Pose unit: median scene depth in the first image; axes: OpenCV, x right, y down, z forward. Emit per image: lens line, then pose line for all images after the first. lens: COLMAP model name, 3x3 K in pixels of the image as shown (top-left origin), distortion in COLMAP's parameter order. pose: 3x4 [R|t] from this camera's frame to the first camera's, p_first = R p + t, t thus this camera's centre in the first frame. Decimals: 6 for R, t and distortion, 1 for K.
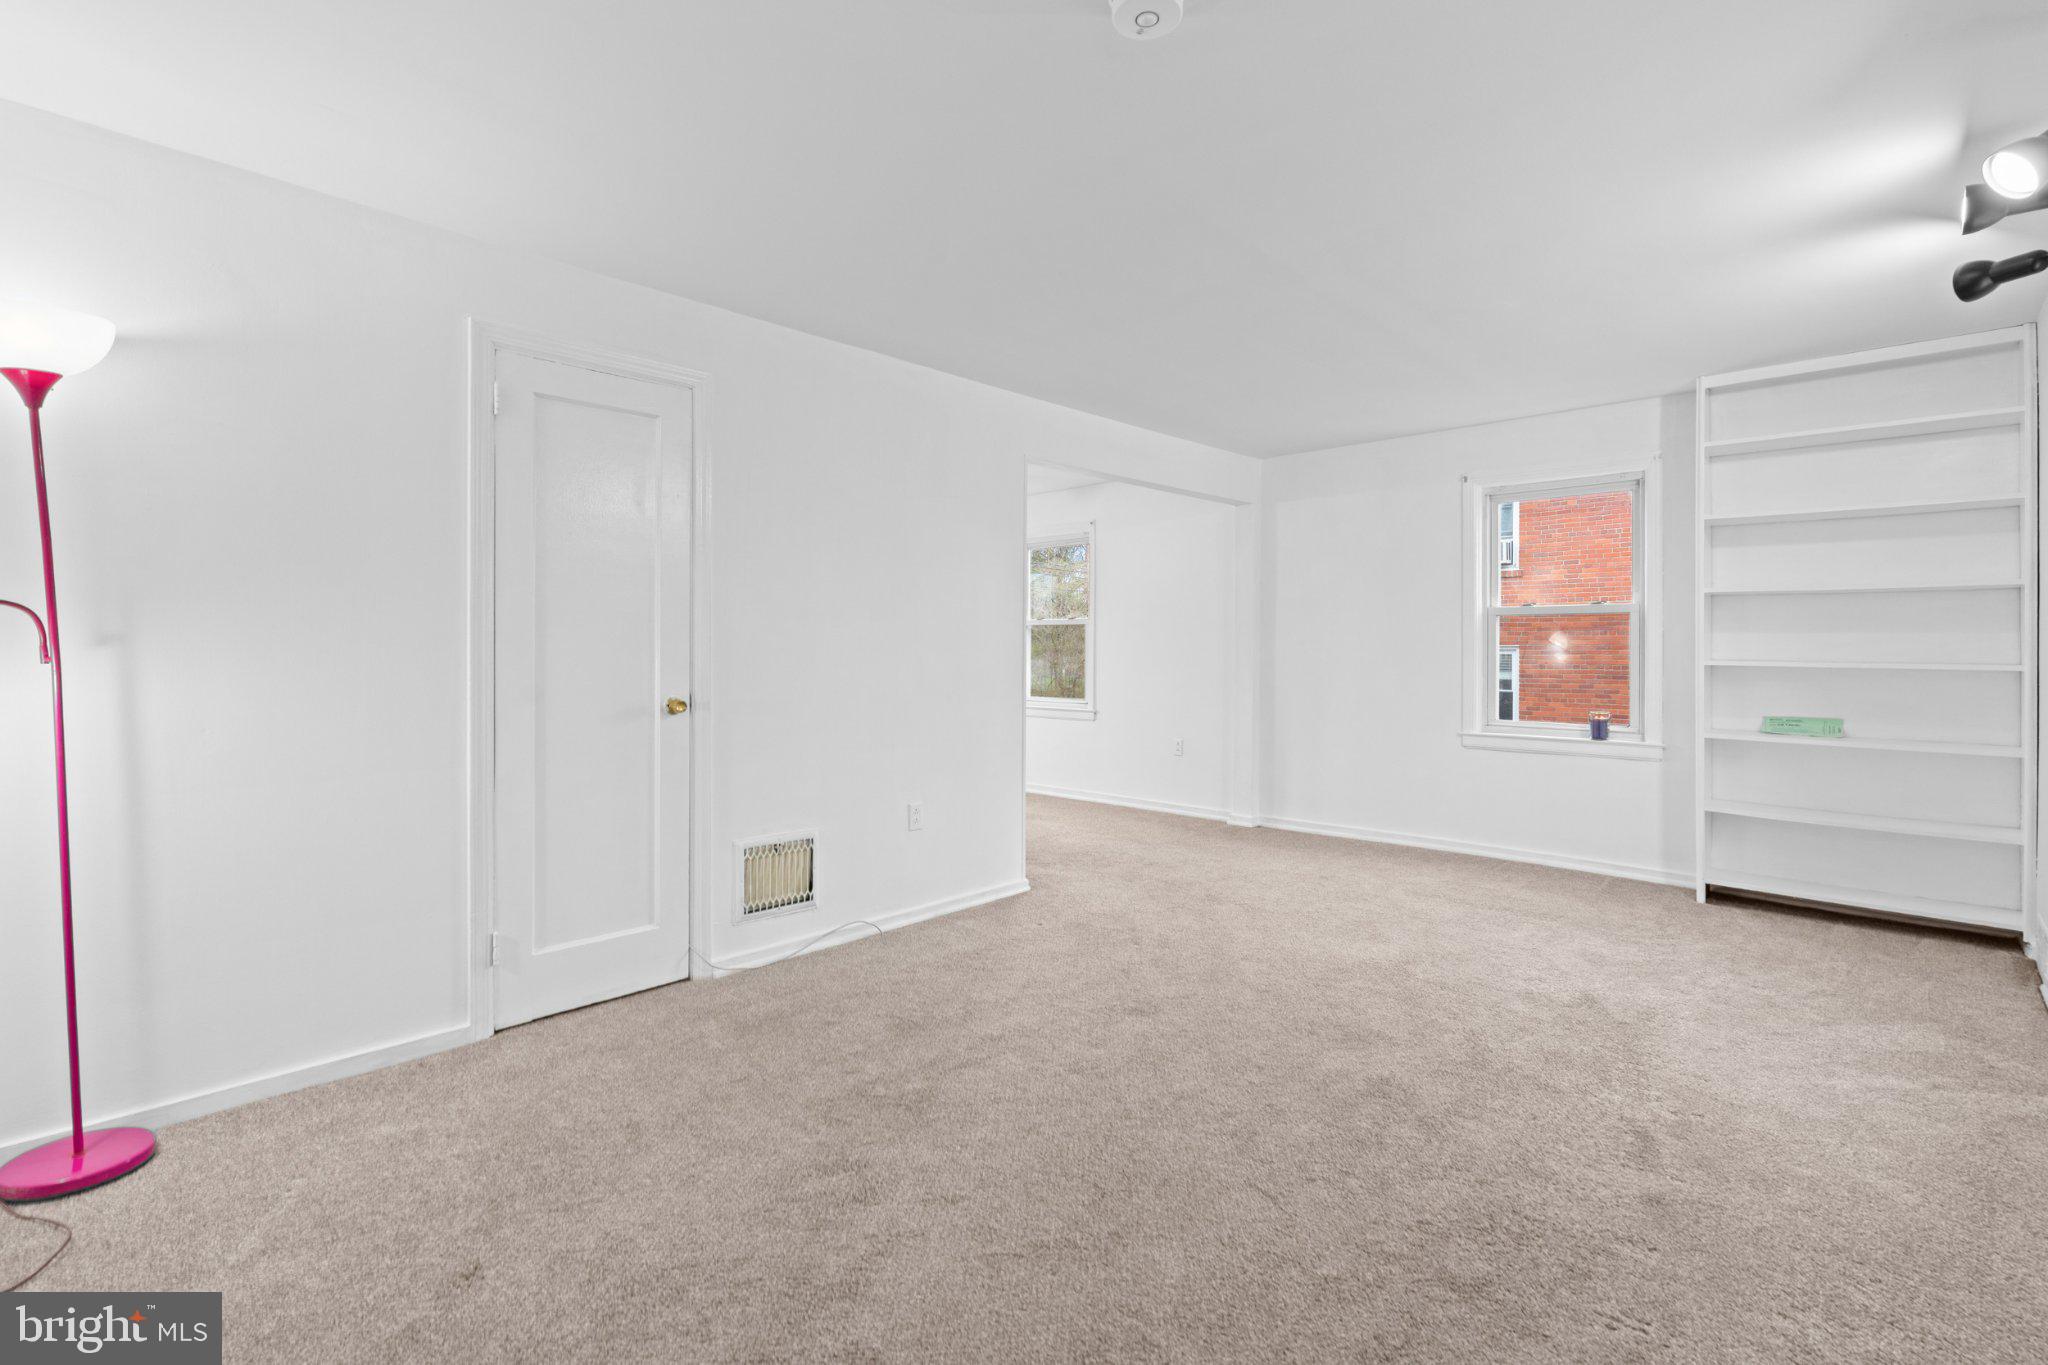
lens RADIAL K [[941.1, 0, 1028.2], [0, 941.1, 628.1], [0, 0, 1]] dist [0.001745, 0.001523]
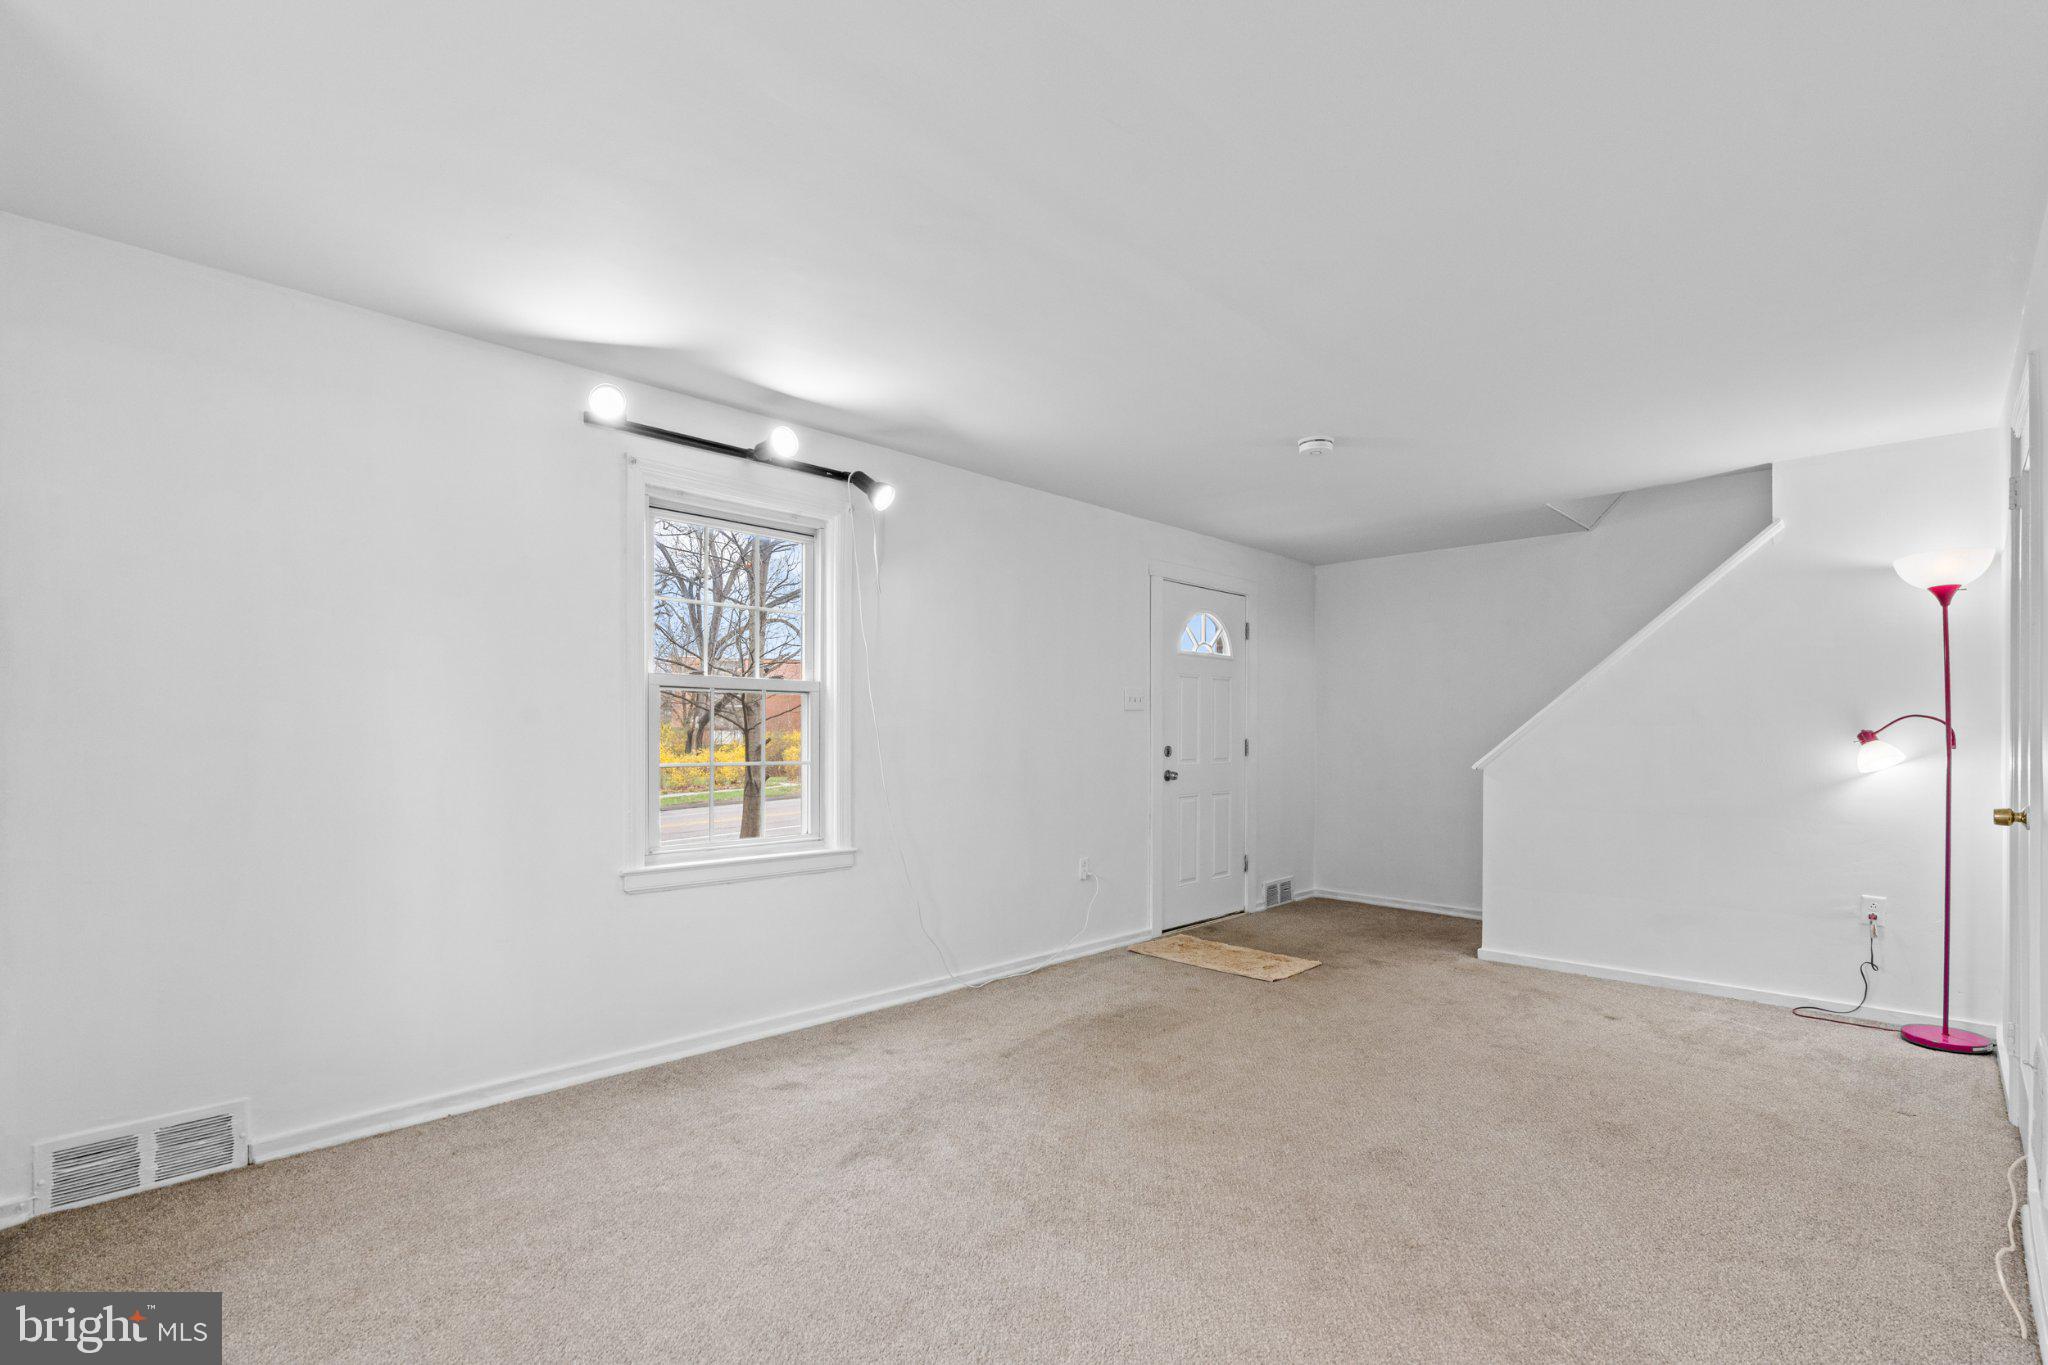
lens RADIAL K [[912.3, 0, 1020.5], [0, 912.3, 753.1], [0, 0, 1]] dist [-0.000712, 0.000074]
pose [[-0.999156, -0.000792, 0.041080, 0.359691], [-0.001035, 0.999982, -0.005885, 0.028898], [-0.041075, -0.005922, -0.999139, 1.578309]]
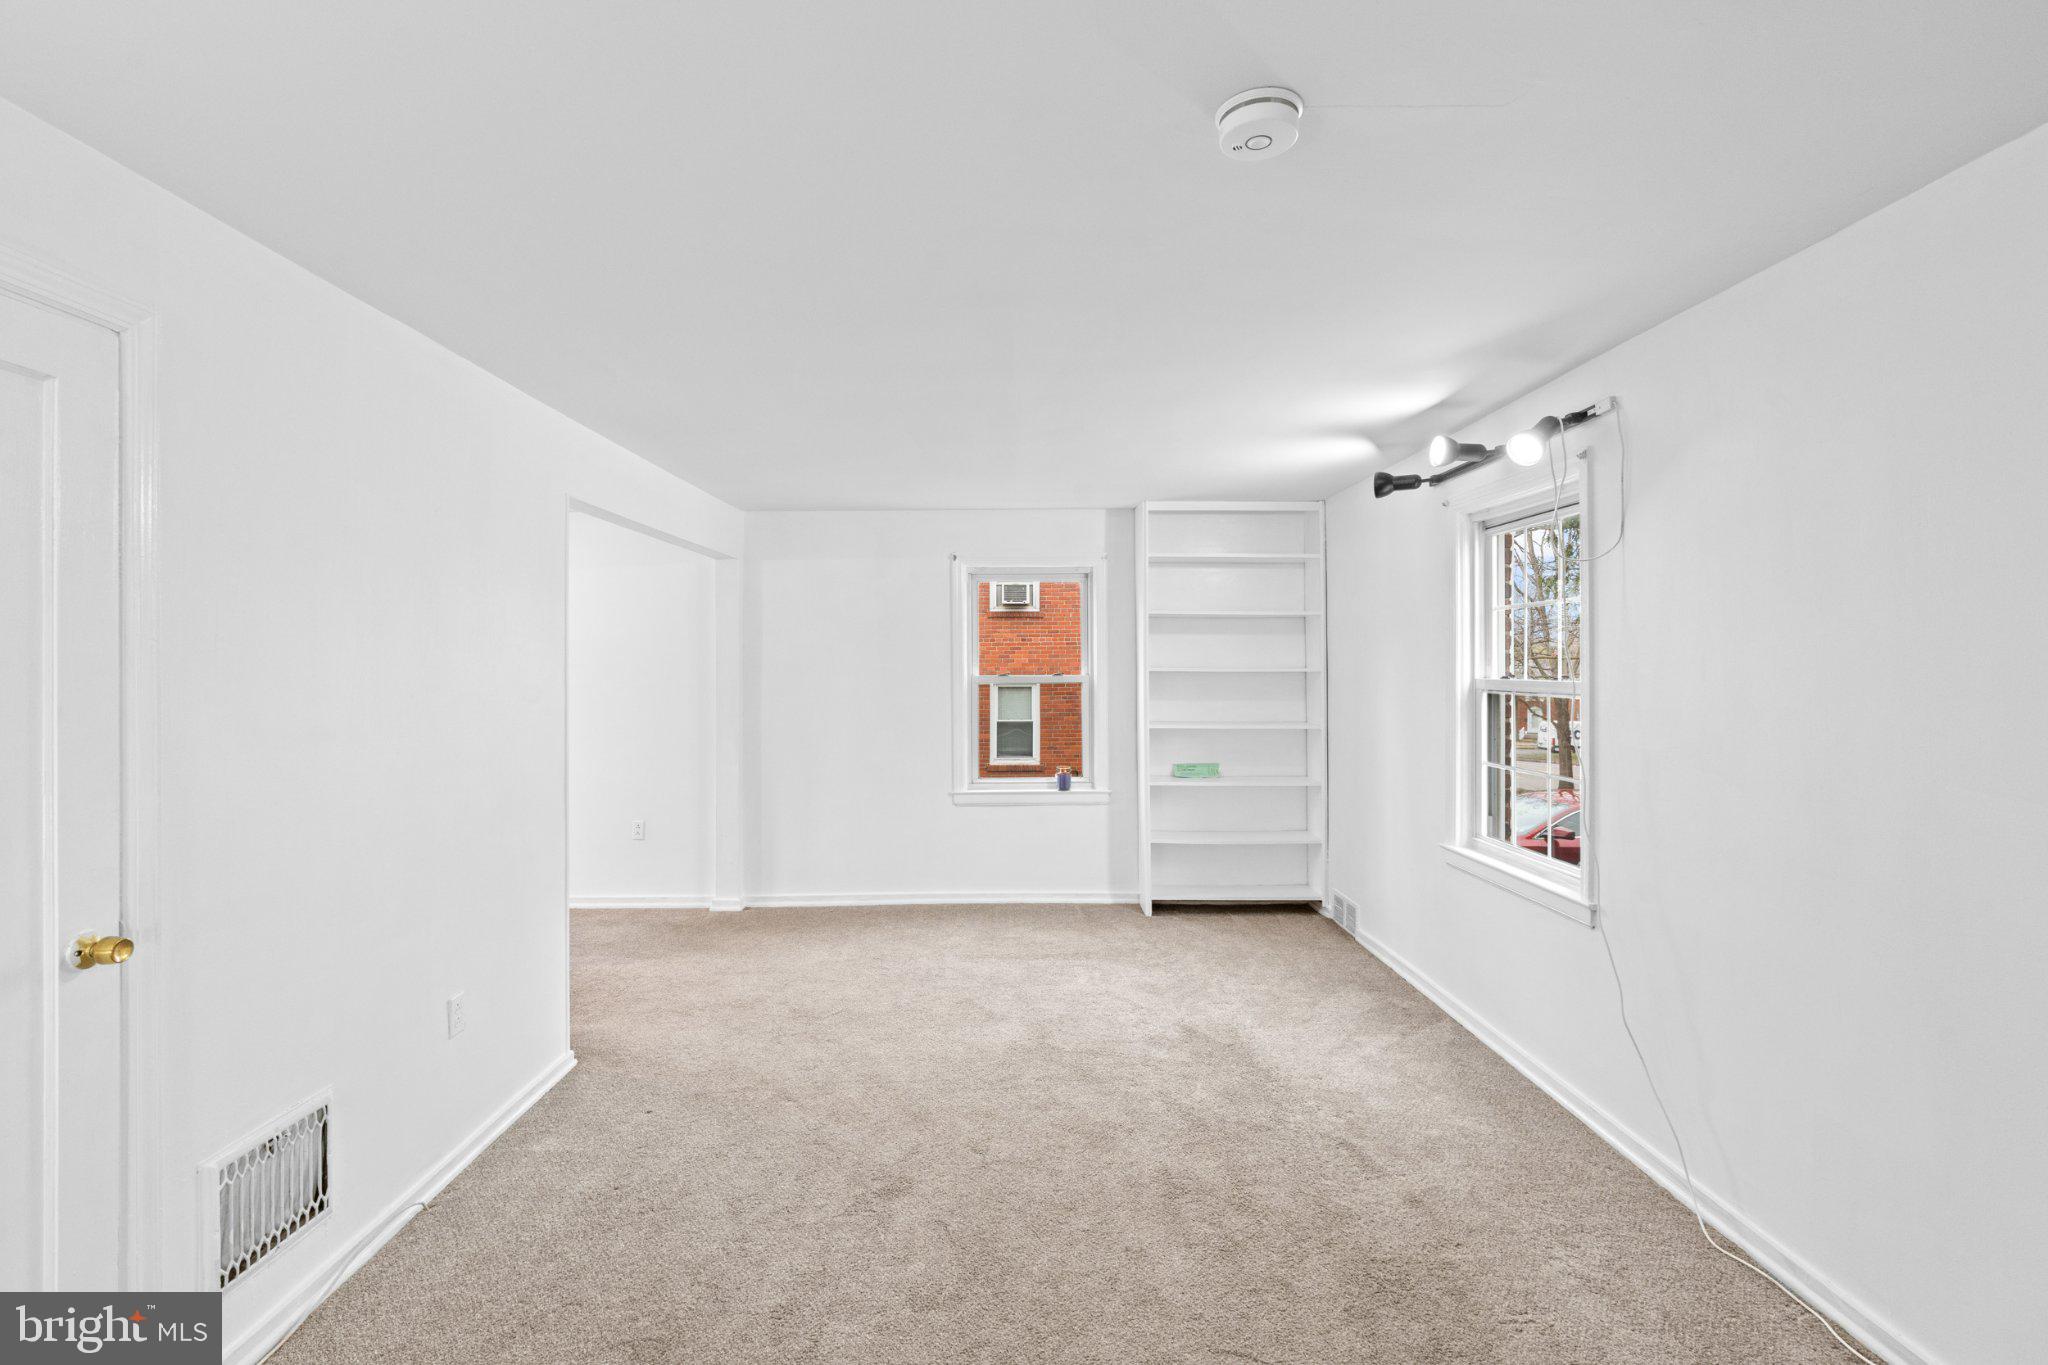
lens RADIAL K [[927.6, 0, 1023.5], [0, 927.6, 654.9], [0, 0, 1]] dist [-0.004182, 0.000268]
pose [[0.715612, 0.002675, 0.698493, -0.333170], [-0.008899, 0.999946, 0.005288, -0.077557], [-0.698441, -0.010000, 0.715597, 0.264606]]
